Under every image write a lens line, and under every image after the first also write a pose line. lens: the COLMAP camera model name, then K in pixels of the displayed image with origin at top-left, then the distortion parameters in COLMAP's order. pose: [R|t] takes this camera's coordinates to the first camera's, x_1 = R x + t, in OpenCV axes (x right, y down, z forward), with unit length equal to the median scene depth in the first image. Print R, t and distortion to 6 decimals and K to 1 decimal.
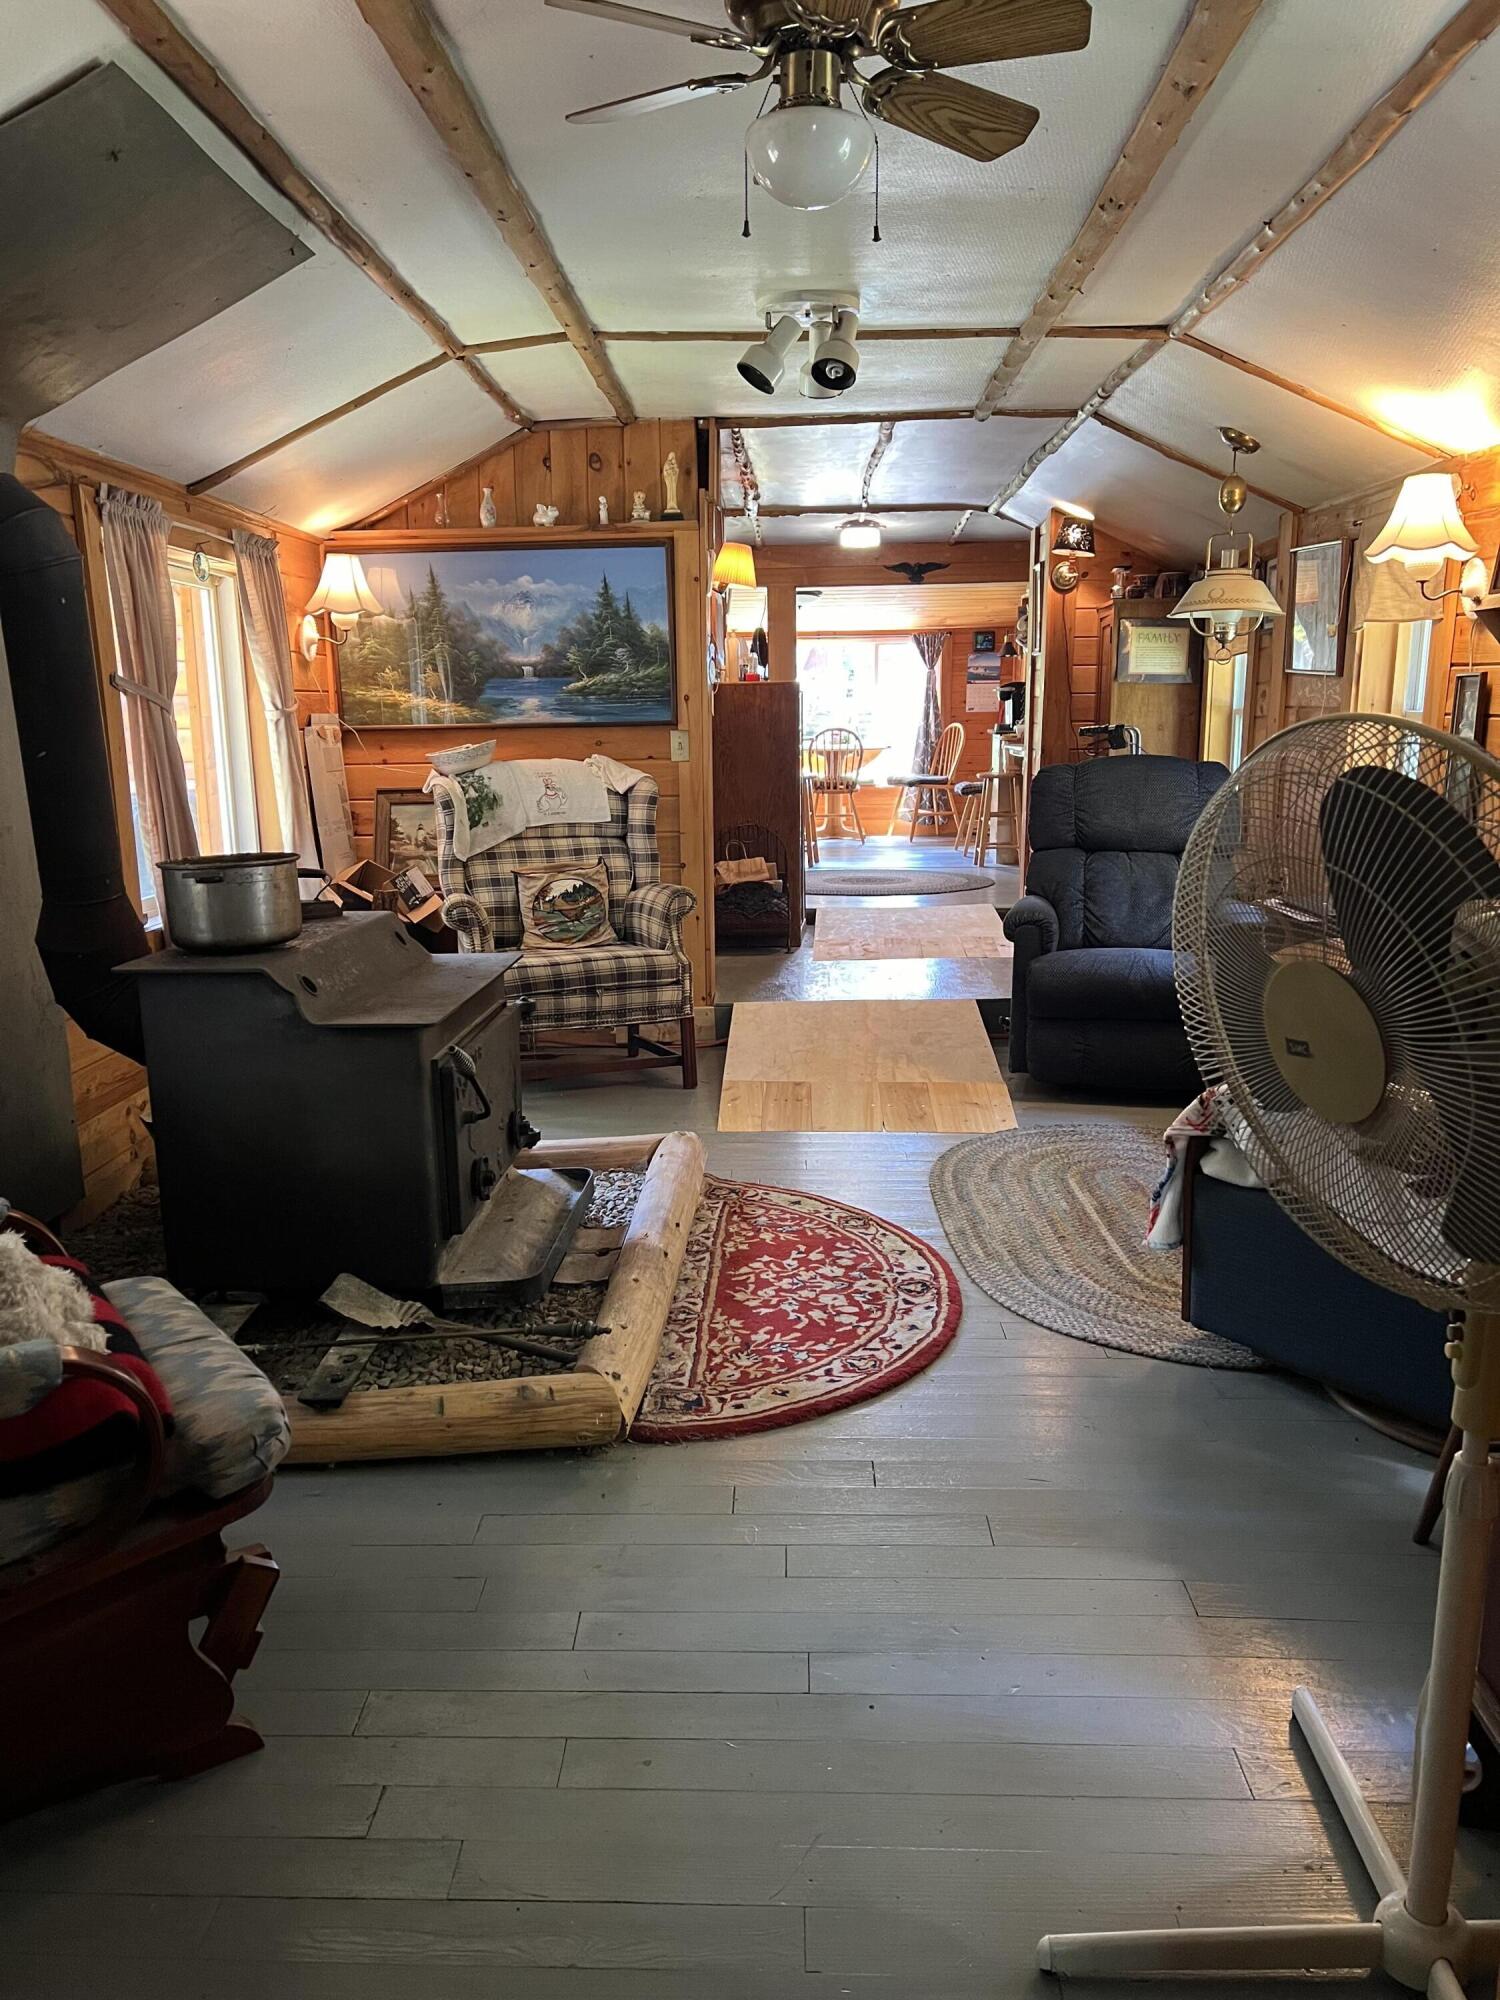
lens RADIAL K [[1482.5, 0, 745.7], [0, 1482.5, 1011.1], [0, 0, 1]] dist [0.122514, -0.282648]
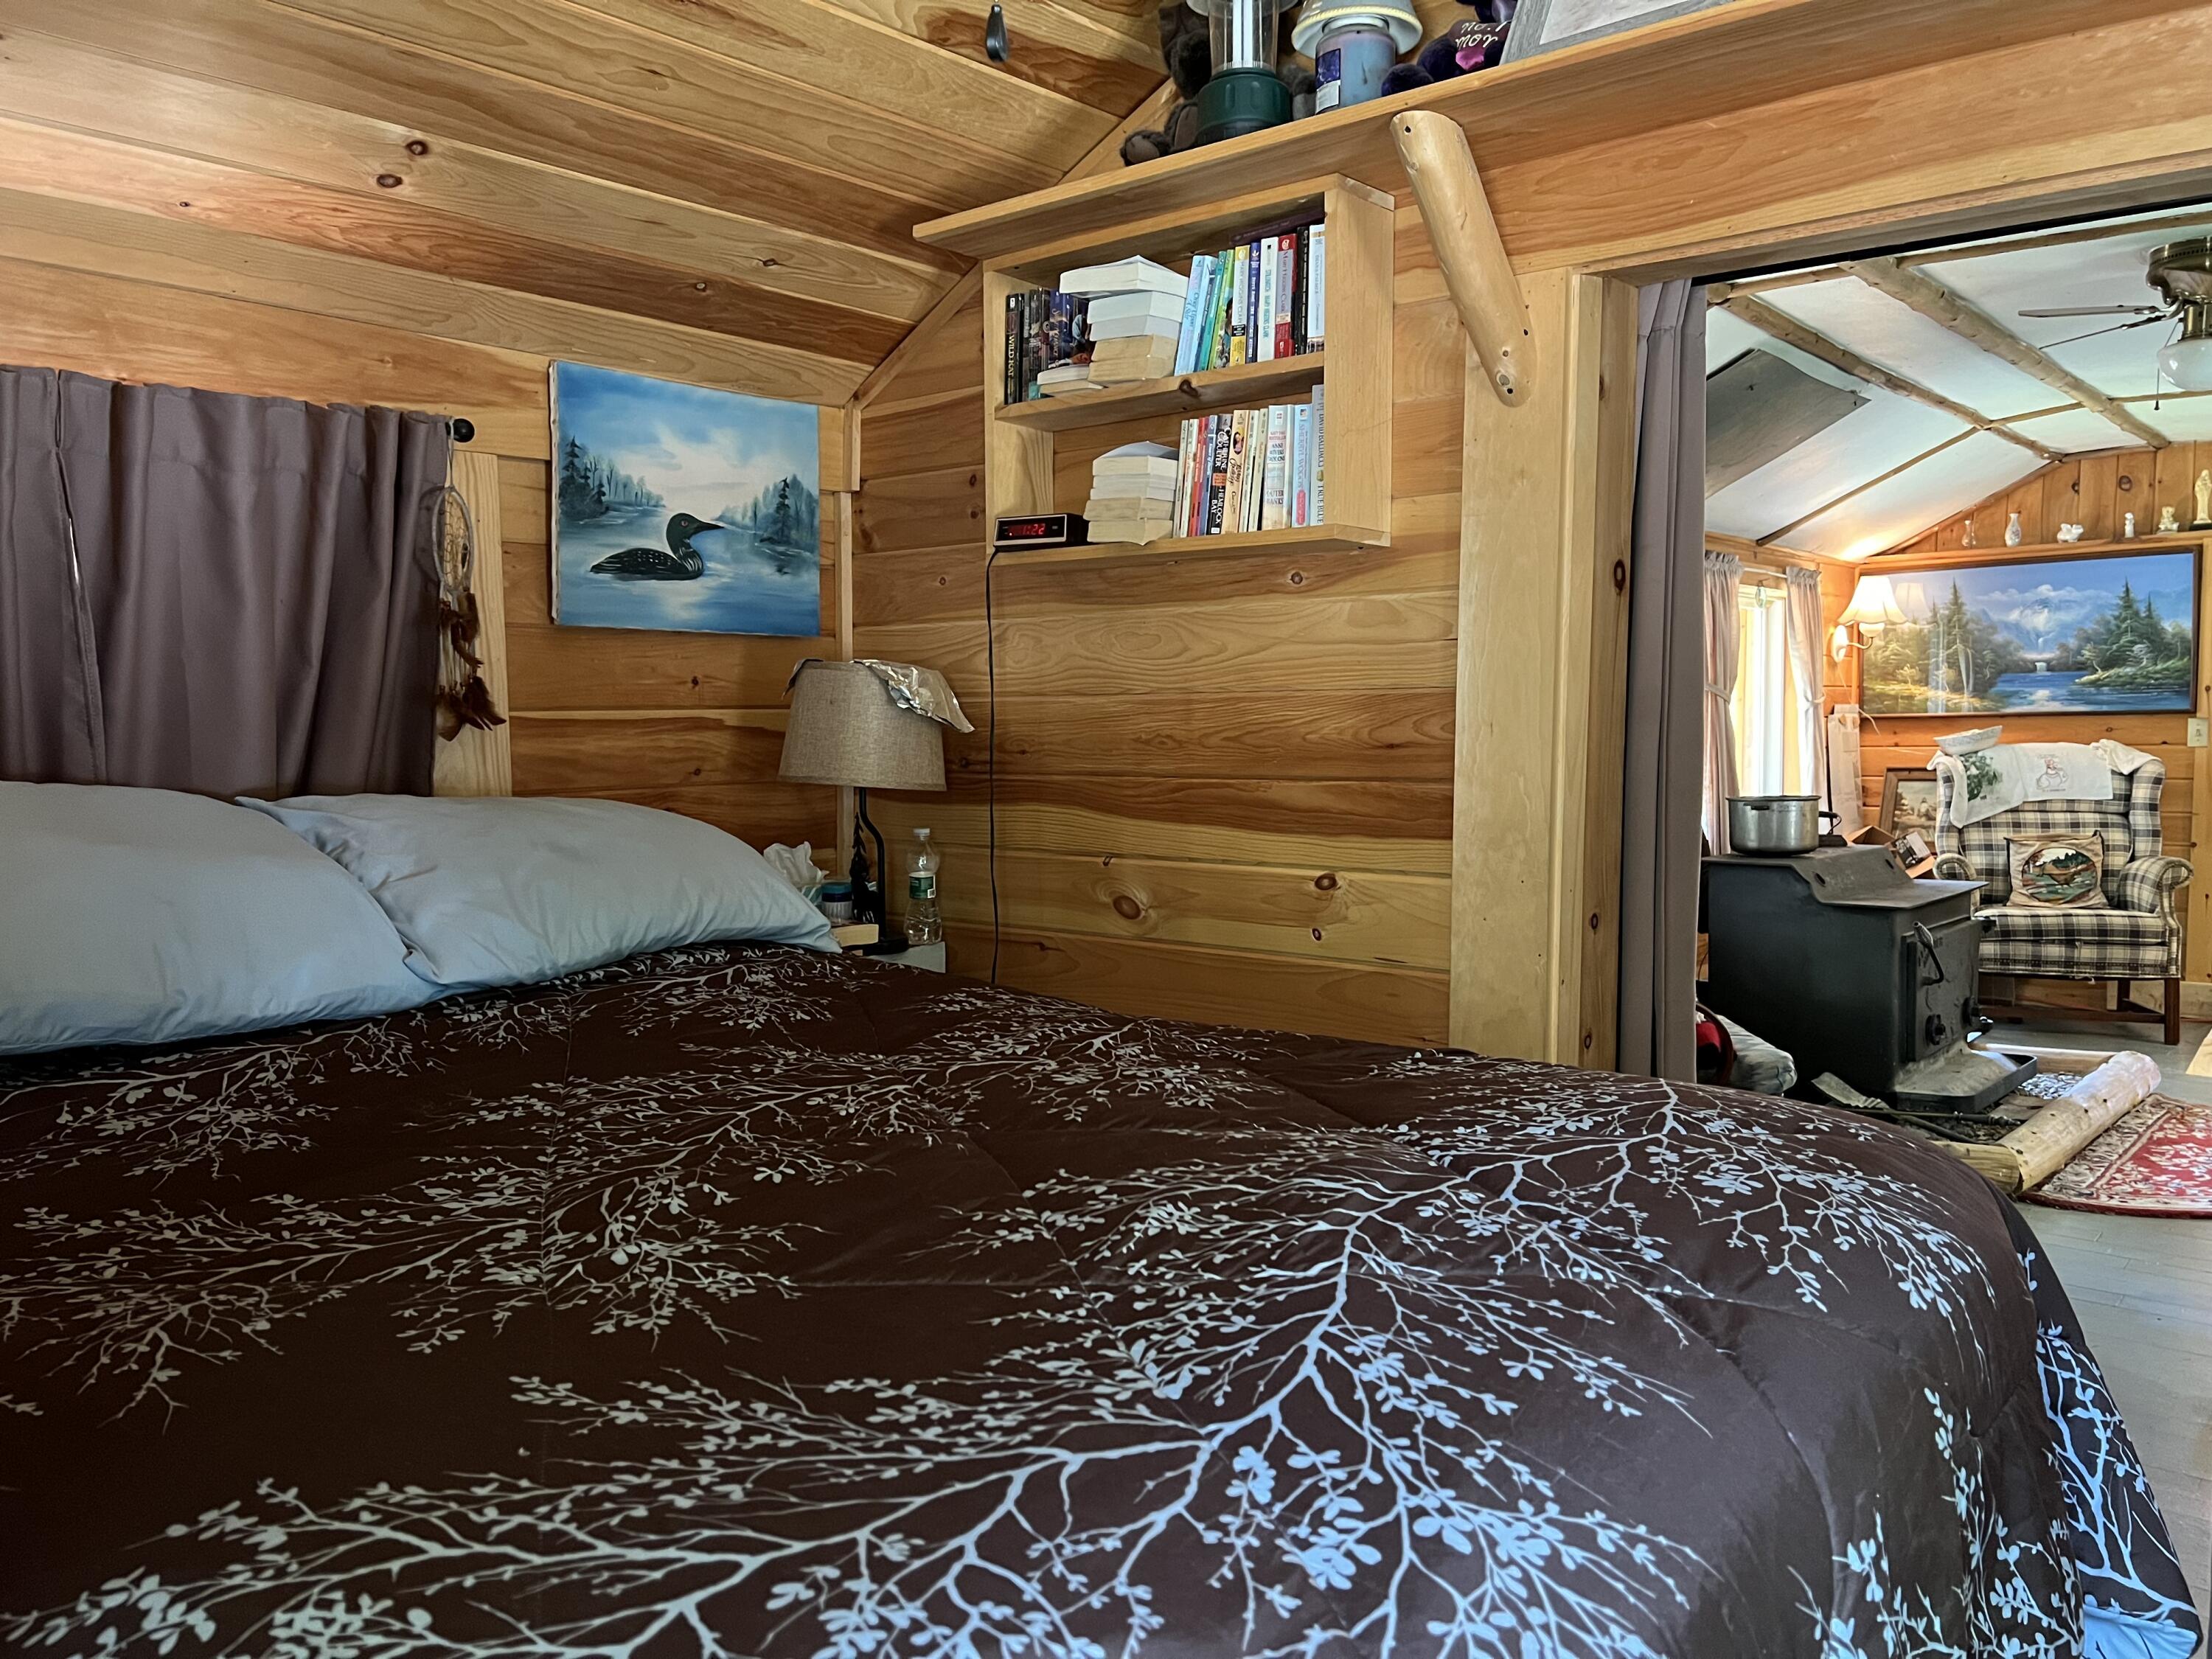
lens RADIAL K [[1673.0, 0, 1135.1], [0, 1673.0, 838.6], [0, 0, 1]] dist [0.068835, -0.061846]
pose [[0.787167, 0.051112, -0.614618, 0.115644], [-0.122998, 0.989551, -0.075237, 0.085057], [0.604351, 0.134821, 0.785228, -0.420026]]
